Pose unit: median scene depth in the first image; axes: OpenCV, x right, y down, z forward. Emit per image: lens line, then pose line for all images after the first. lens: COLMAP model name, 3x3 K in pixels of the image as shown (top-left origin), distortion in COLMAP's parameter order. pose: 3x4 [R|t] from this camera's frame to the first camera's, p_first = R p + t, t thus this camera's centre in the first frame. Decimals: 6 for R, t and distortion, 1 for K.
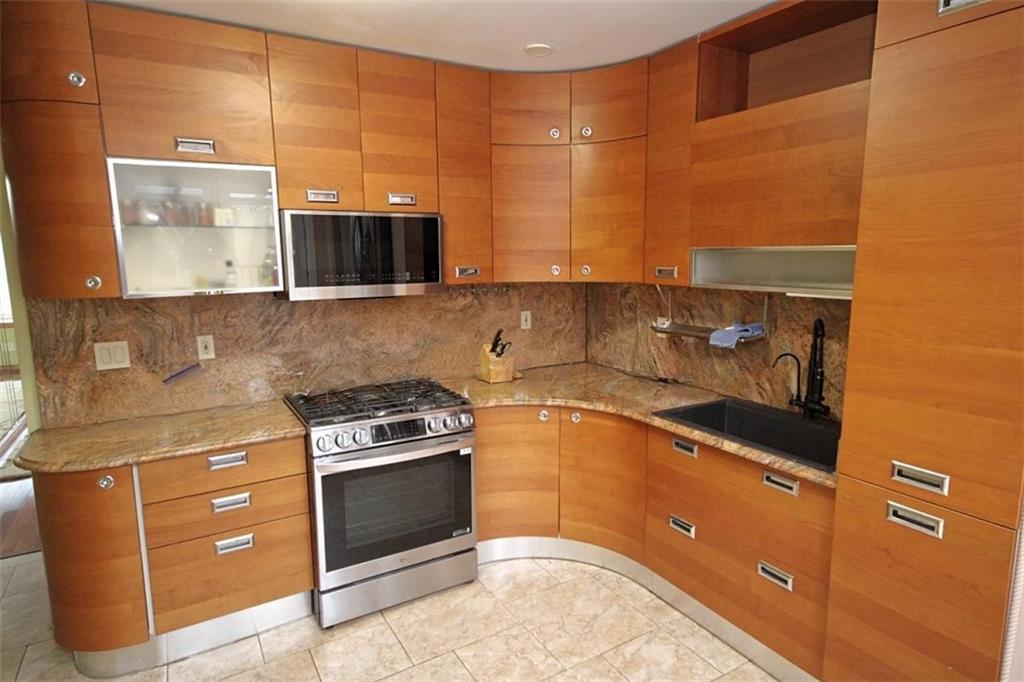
lens RADIAL K [[562.5, 0, 512.0], [0, 562.5, 341.0], [0, 0, 1]] dist [0.000656, 0.001359]
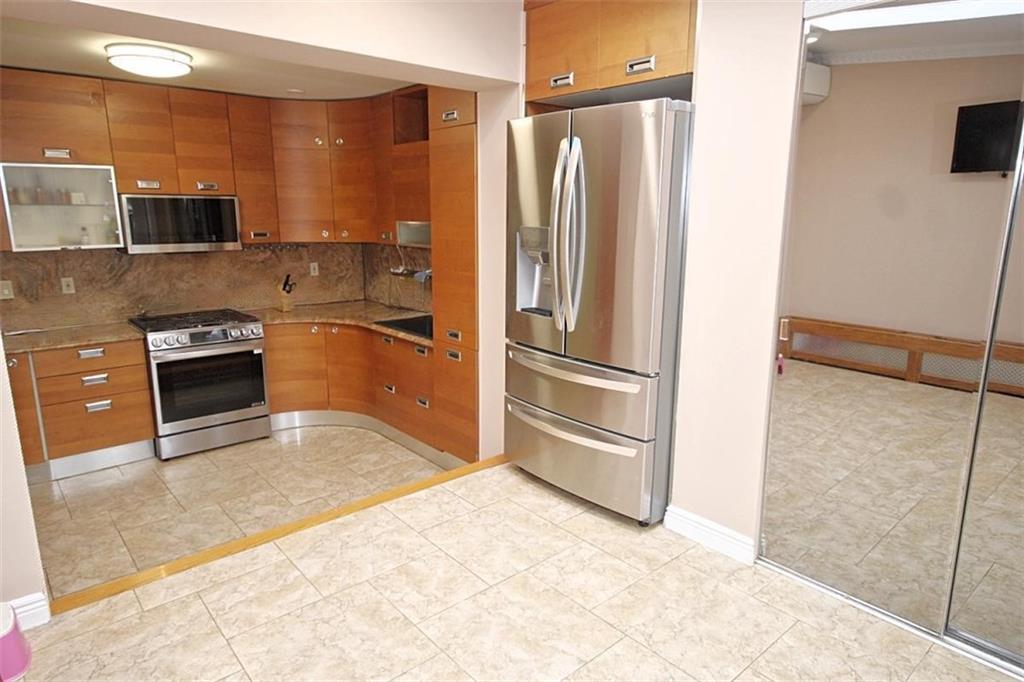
lens RADIAL K [[610.4, 0, 512.0], [0, 610.4, 341.0], [0, 0, 1]] dist [0.005119, 0.001100]
pose [[0.984393, -0.025029, 0.174197, 0.319258], [0.014803, 0.998103, 0.059760, 0.077267], [-0.175362, -0.056249, 0.982896, -0.791803]]
